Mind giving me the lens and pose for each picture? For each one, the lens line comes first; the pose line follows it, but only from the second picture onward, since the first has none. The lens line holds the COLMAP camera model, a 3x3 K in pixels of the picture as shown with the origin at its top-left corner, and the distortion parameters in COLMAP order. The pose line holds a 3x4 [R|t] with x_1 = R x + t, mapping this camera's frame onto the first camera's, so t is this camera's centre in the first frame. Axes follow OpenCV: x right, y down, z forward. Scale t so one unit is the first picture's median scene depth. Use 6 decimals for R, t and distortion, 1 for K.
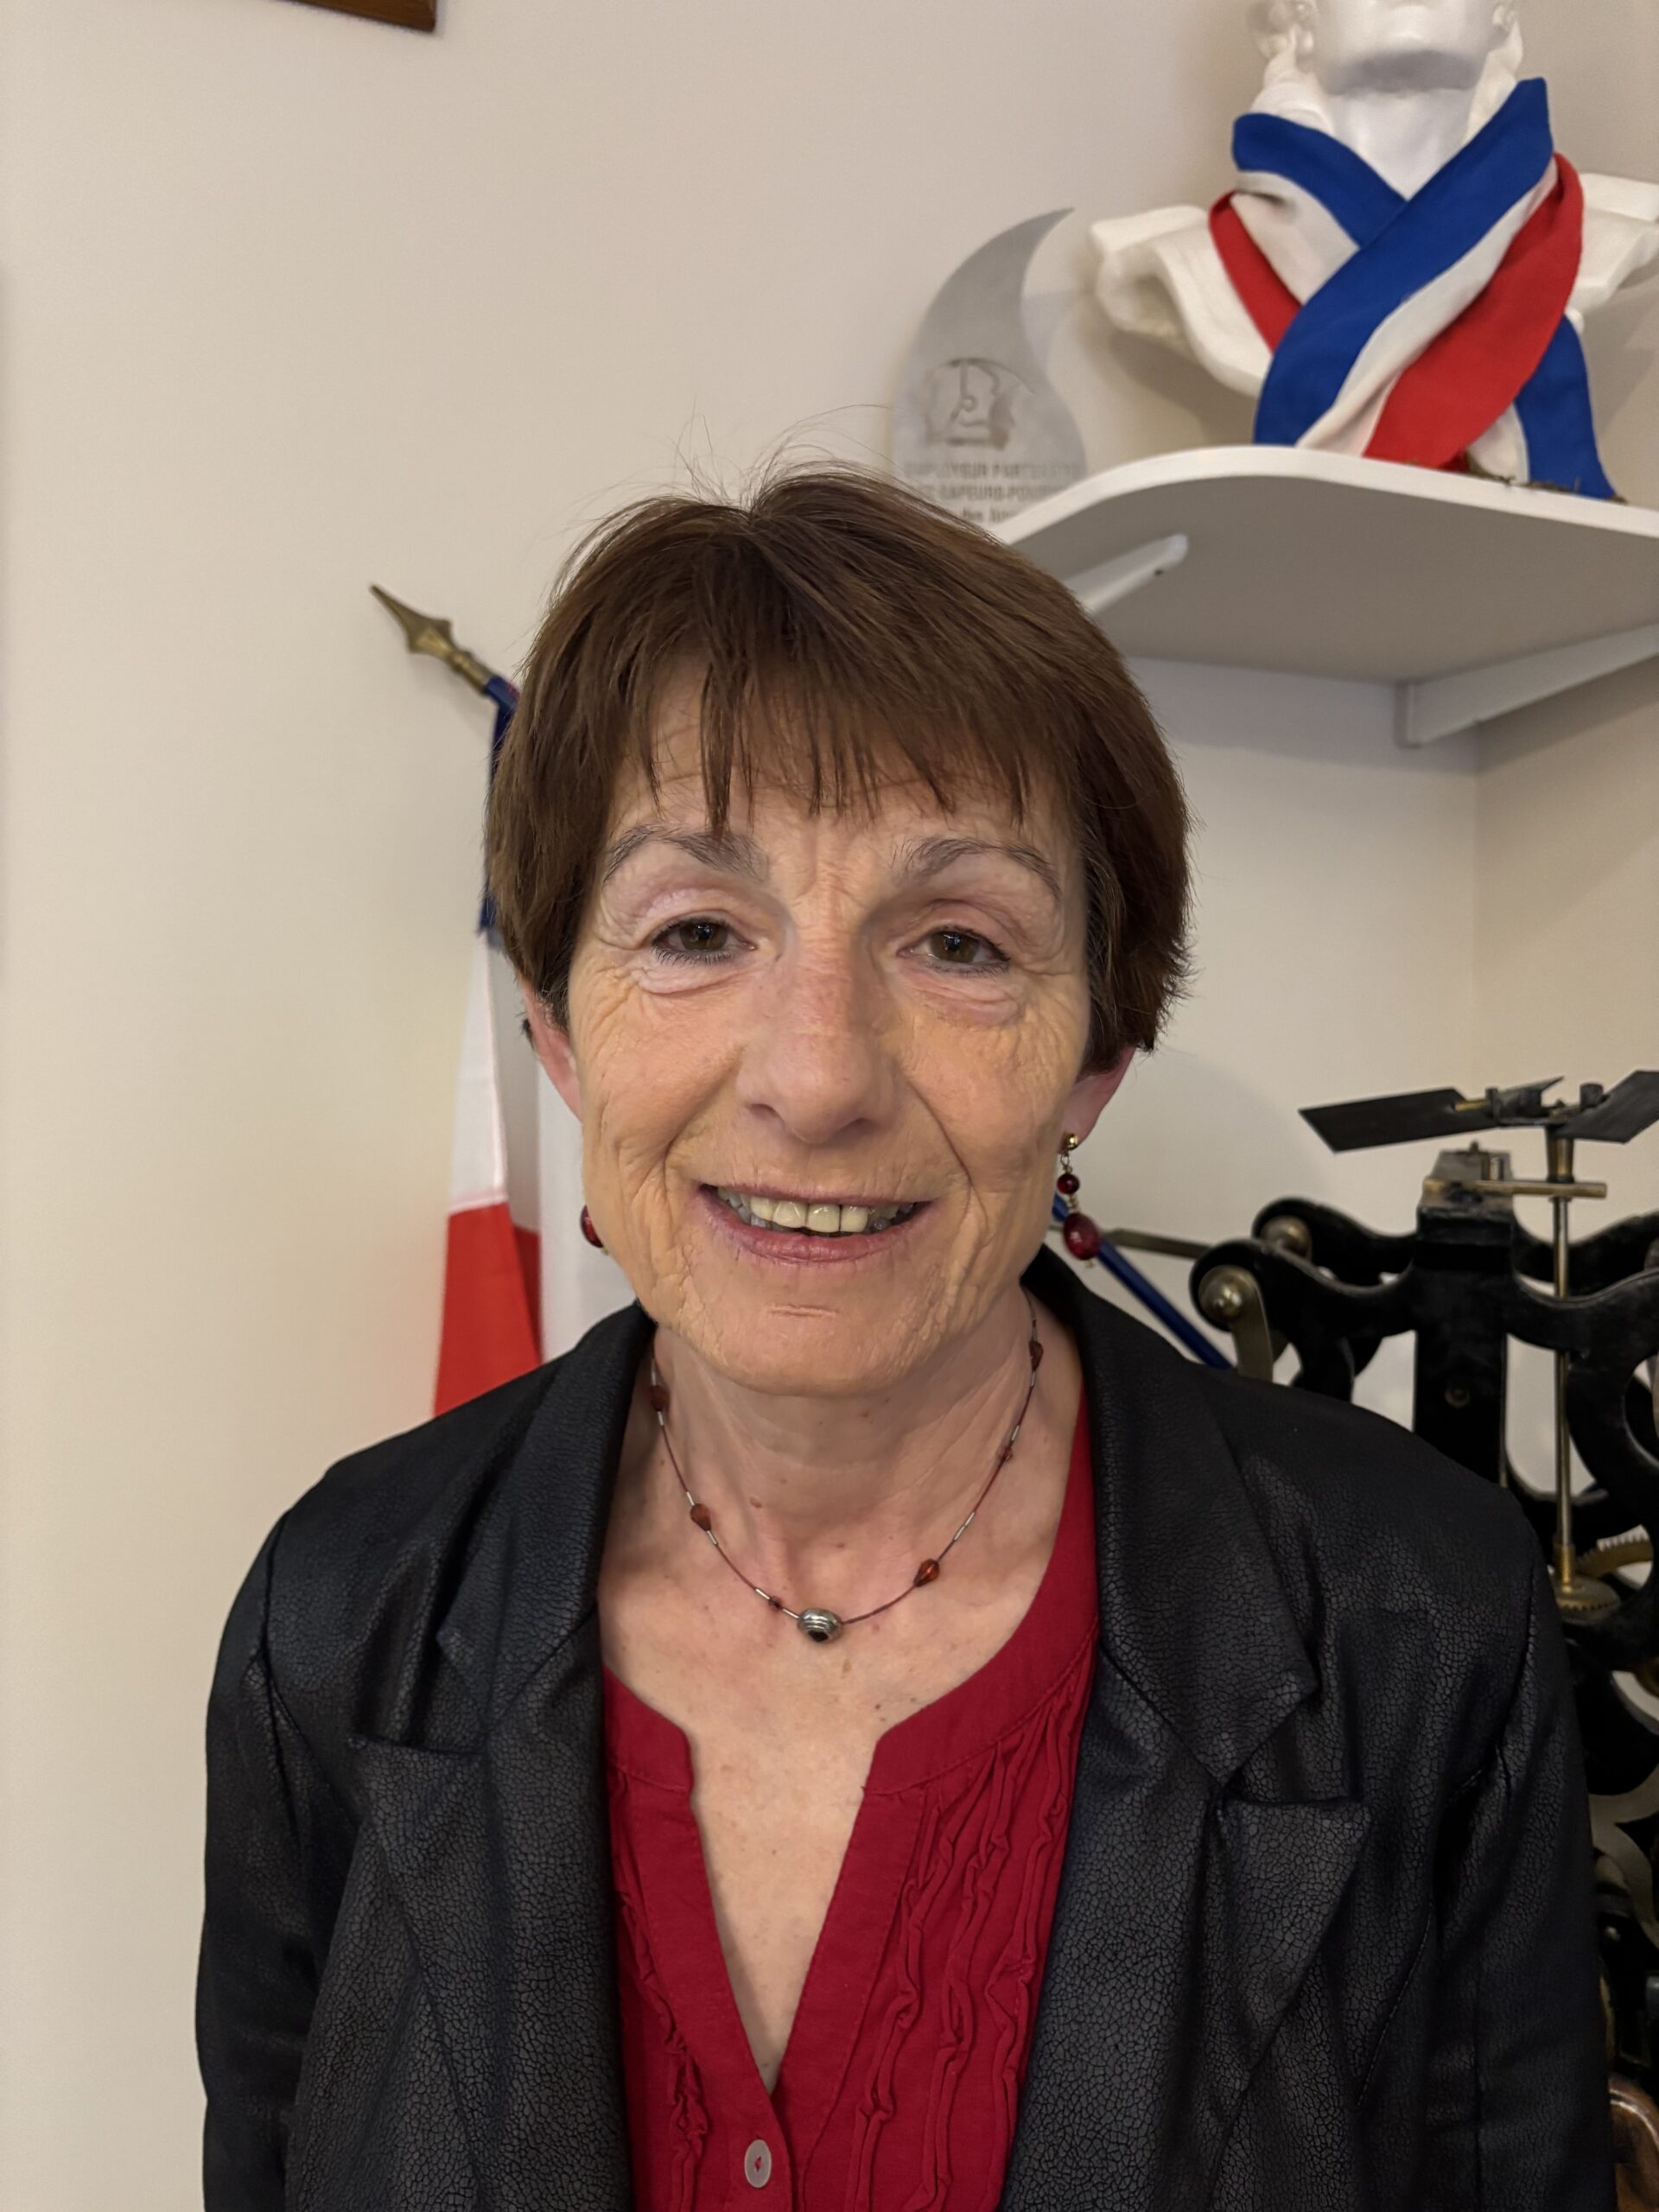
lens RADIAL K [[1712.7, 0, 827.2], [0, 1712.7, 1121.5], [0, 0, 1]] dist [0.024055, -0.041575]
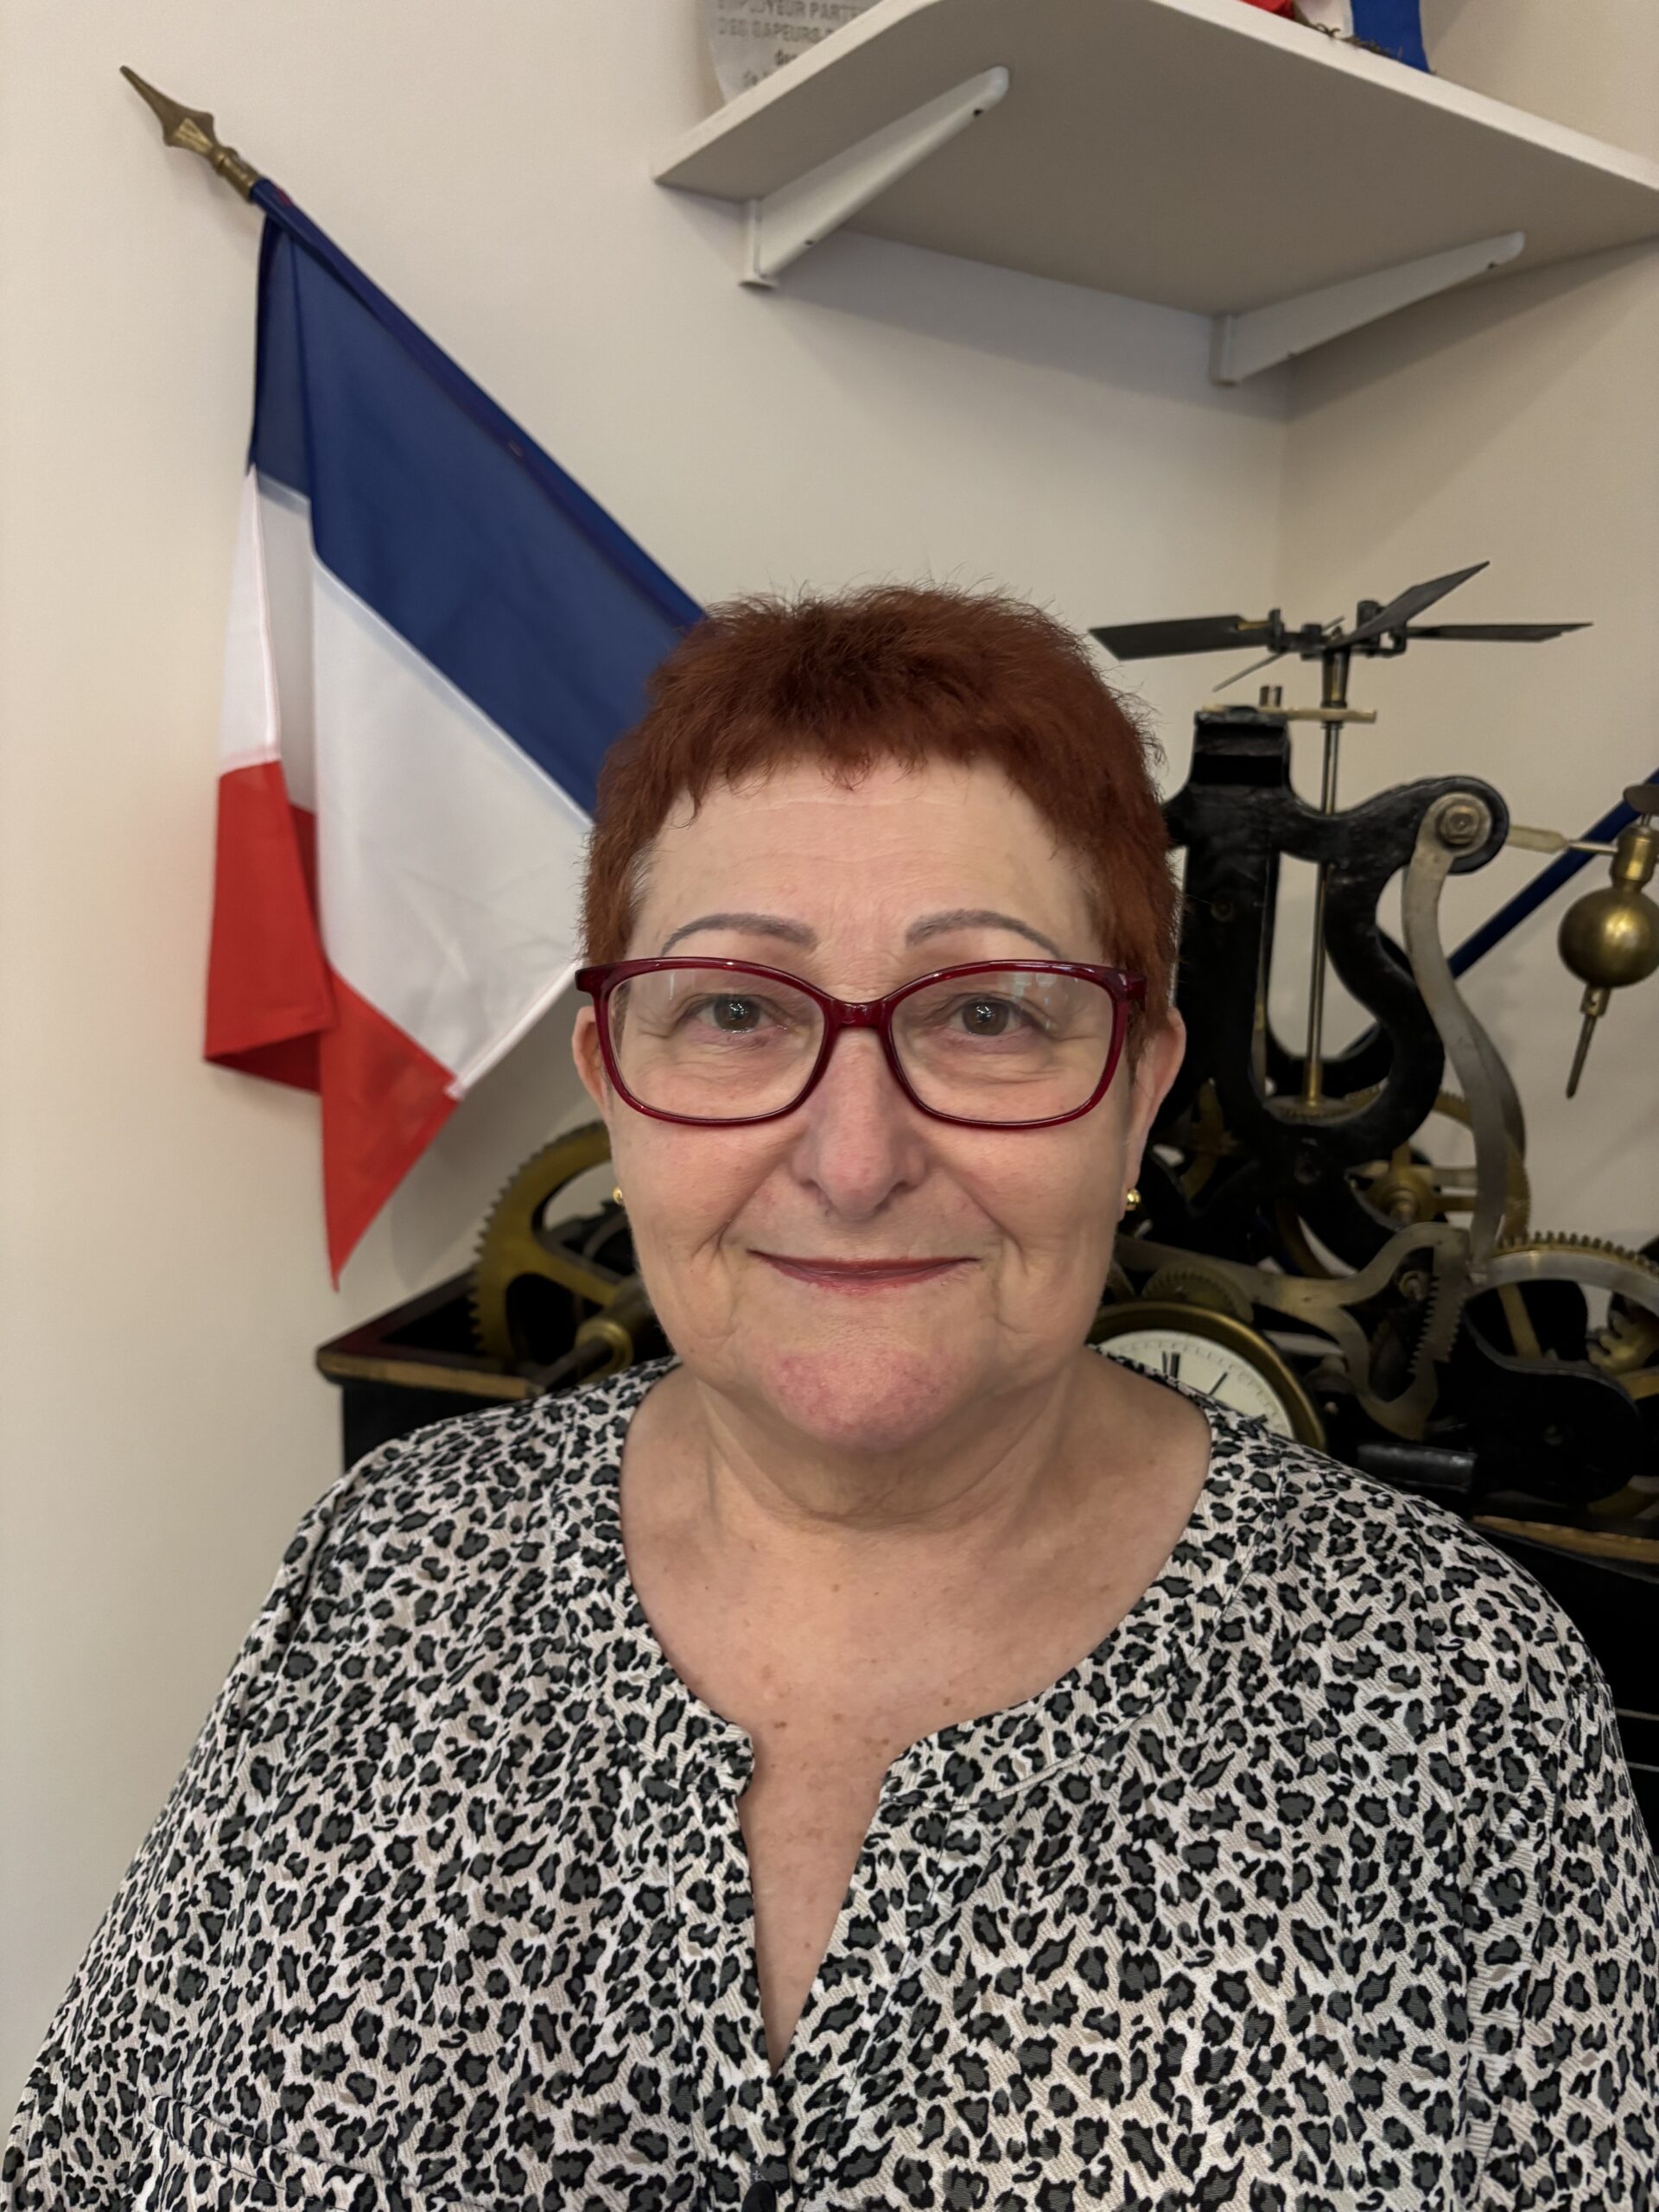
lens RADIAL K [[1712.7, 0, 839.2], [0, 1712.7, 1121.5], [0, 0, 1]] dist [0.024055, -0.041575]
pose [[0.992623, 0.015572, 0.120237, 0.010079], [-0.031141, 0.991192, 0.128721, 0.110227], [-0.117173, -0.131516, 0.984365, -0.005593]]
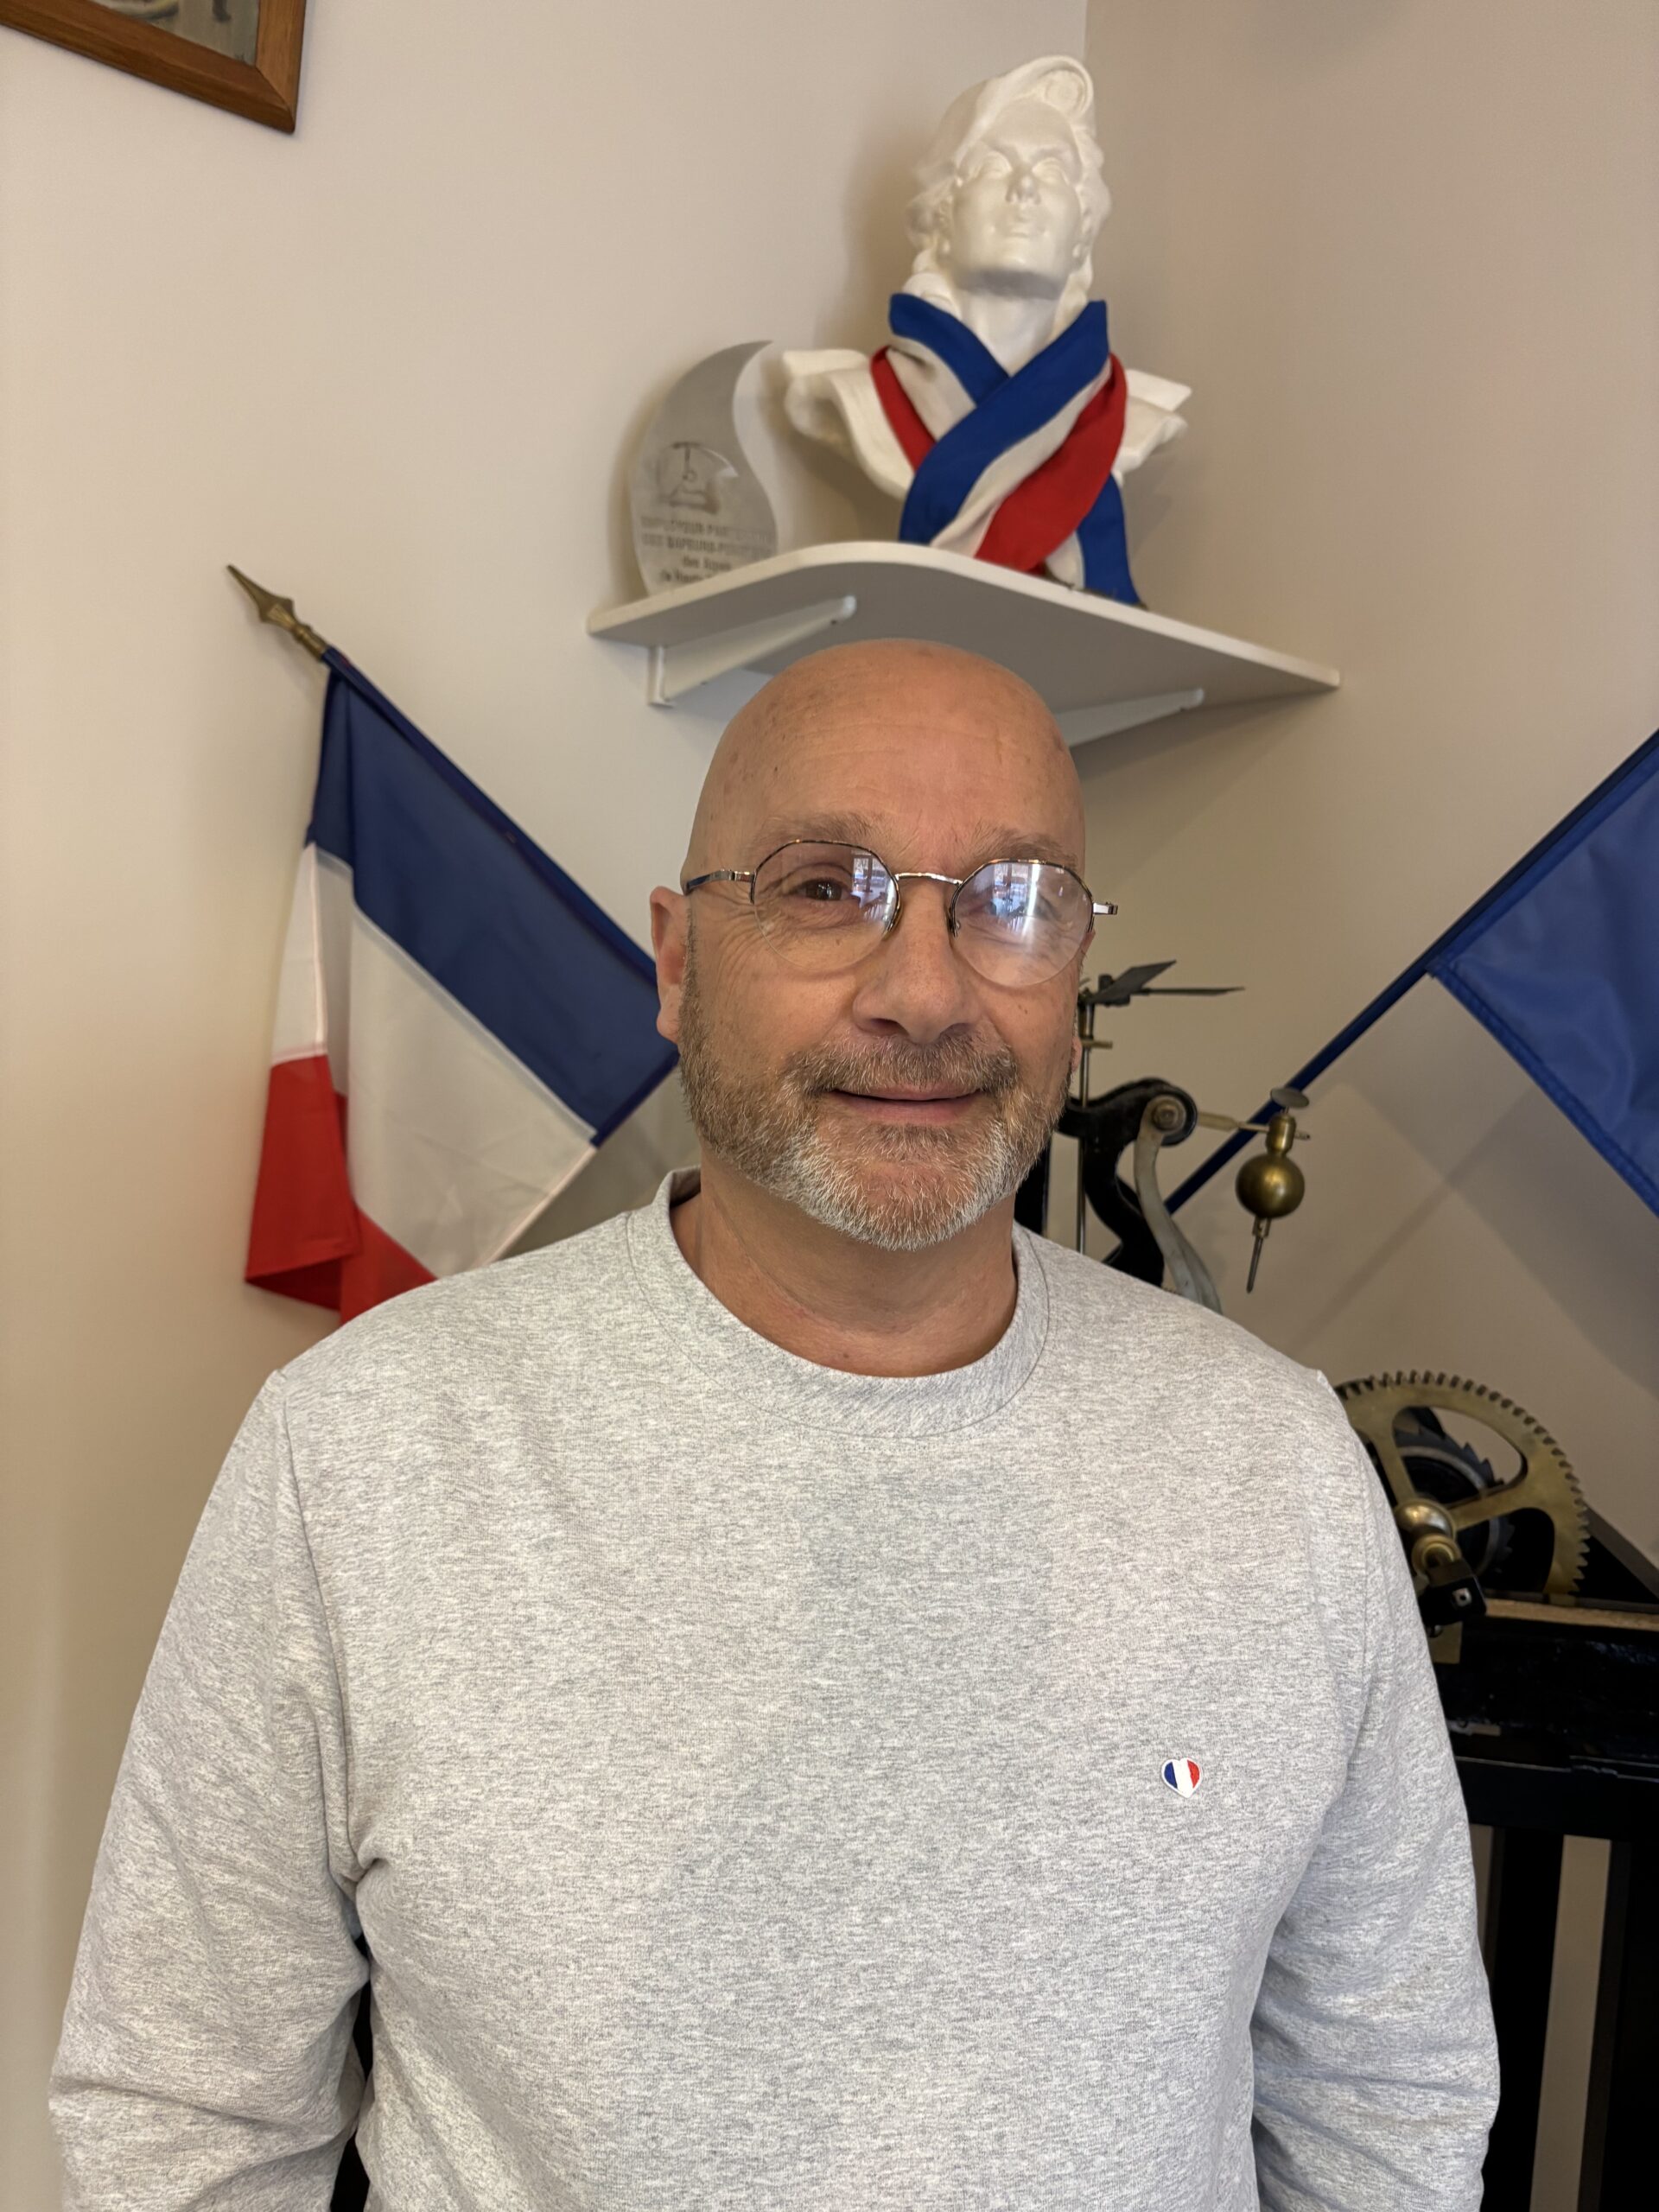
lens RADIAL K [[1712.7, 0, 826.0], [0, 1712.7, 1124.2], [0, 0, 1]] dist [0.024055, -0.041575]
pose [[0.969373, 0.034612, 0.243142, -0.131584], [-0.033142, 0.999399, -0.010134, 0.096991], [-0.243347, 0.001765, 0.969938, -0.332017]]
